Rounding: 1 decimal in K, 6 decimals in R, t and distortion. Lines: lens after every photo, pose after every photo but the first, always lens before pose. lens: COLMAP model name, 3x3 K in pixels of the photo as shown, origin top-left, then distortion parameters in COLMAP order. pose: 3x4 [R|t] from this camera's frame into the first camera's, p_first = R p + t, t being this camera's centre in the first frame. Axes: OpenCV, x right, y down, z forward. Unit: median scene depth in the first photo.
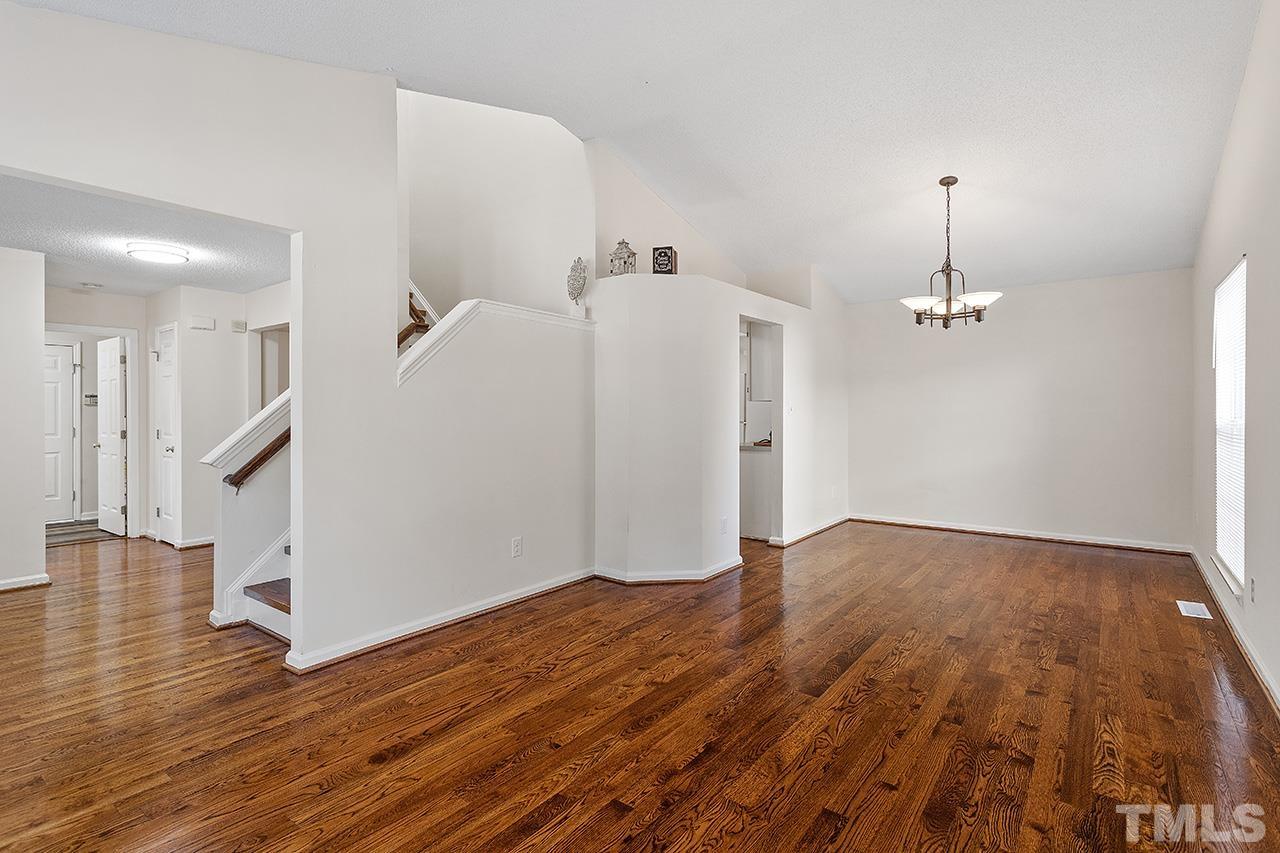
lens RADIAL K [[615.8, 0, 639.5], [0, 615.8, 414.7], [0, 0, 1]] dist [-0.006395, 0.002135]
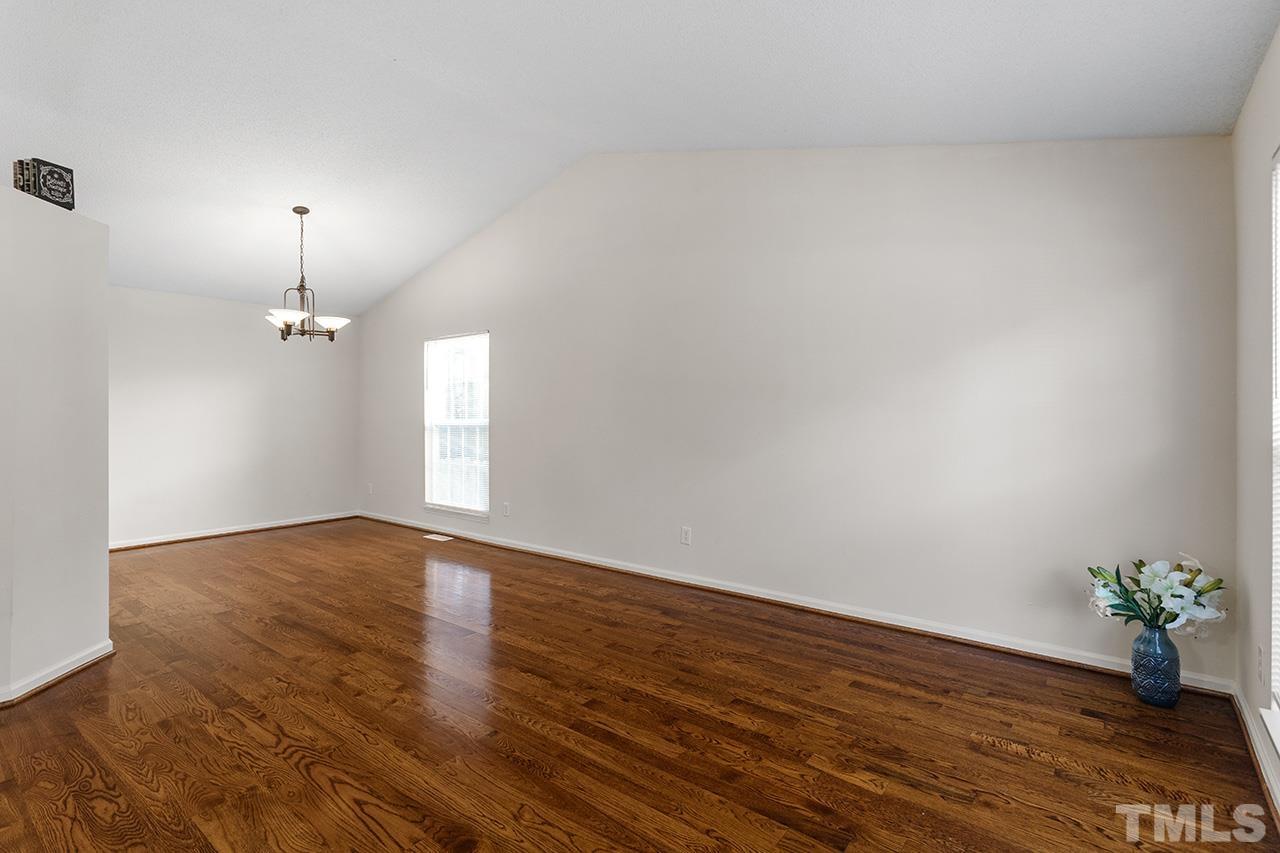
lens RADIAL K [[615.8, 0, 635.2], [0, 615.8, 423.5], [0, 0, 1]] dist [-0.006395, 0.002135]
pose [[0.019003, -0.013264, 0.999731, -0.921757], [0.009321, 0.999871, 0.013089, -0.001541], [-0.999776, 0.009070, 0.019124, 0.573896]]
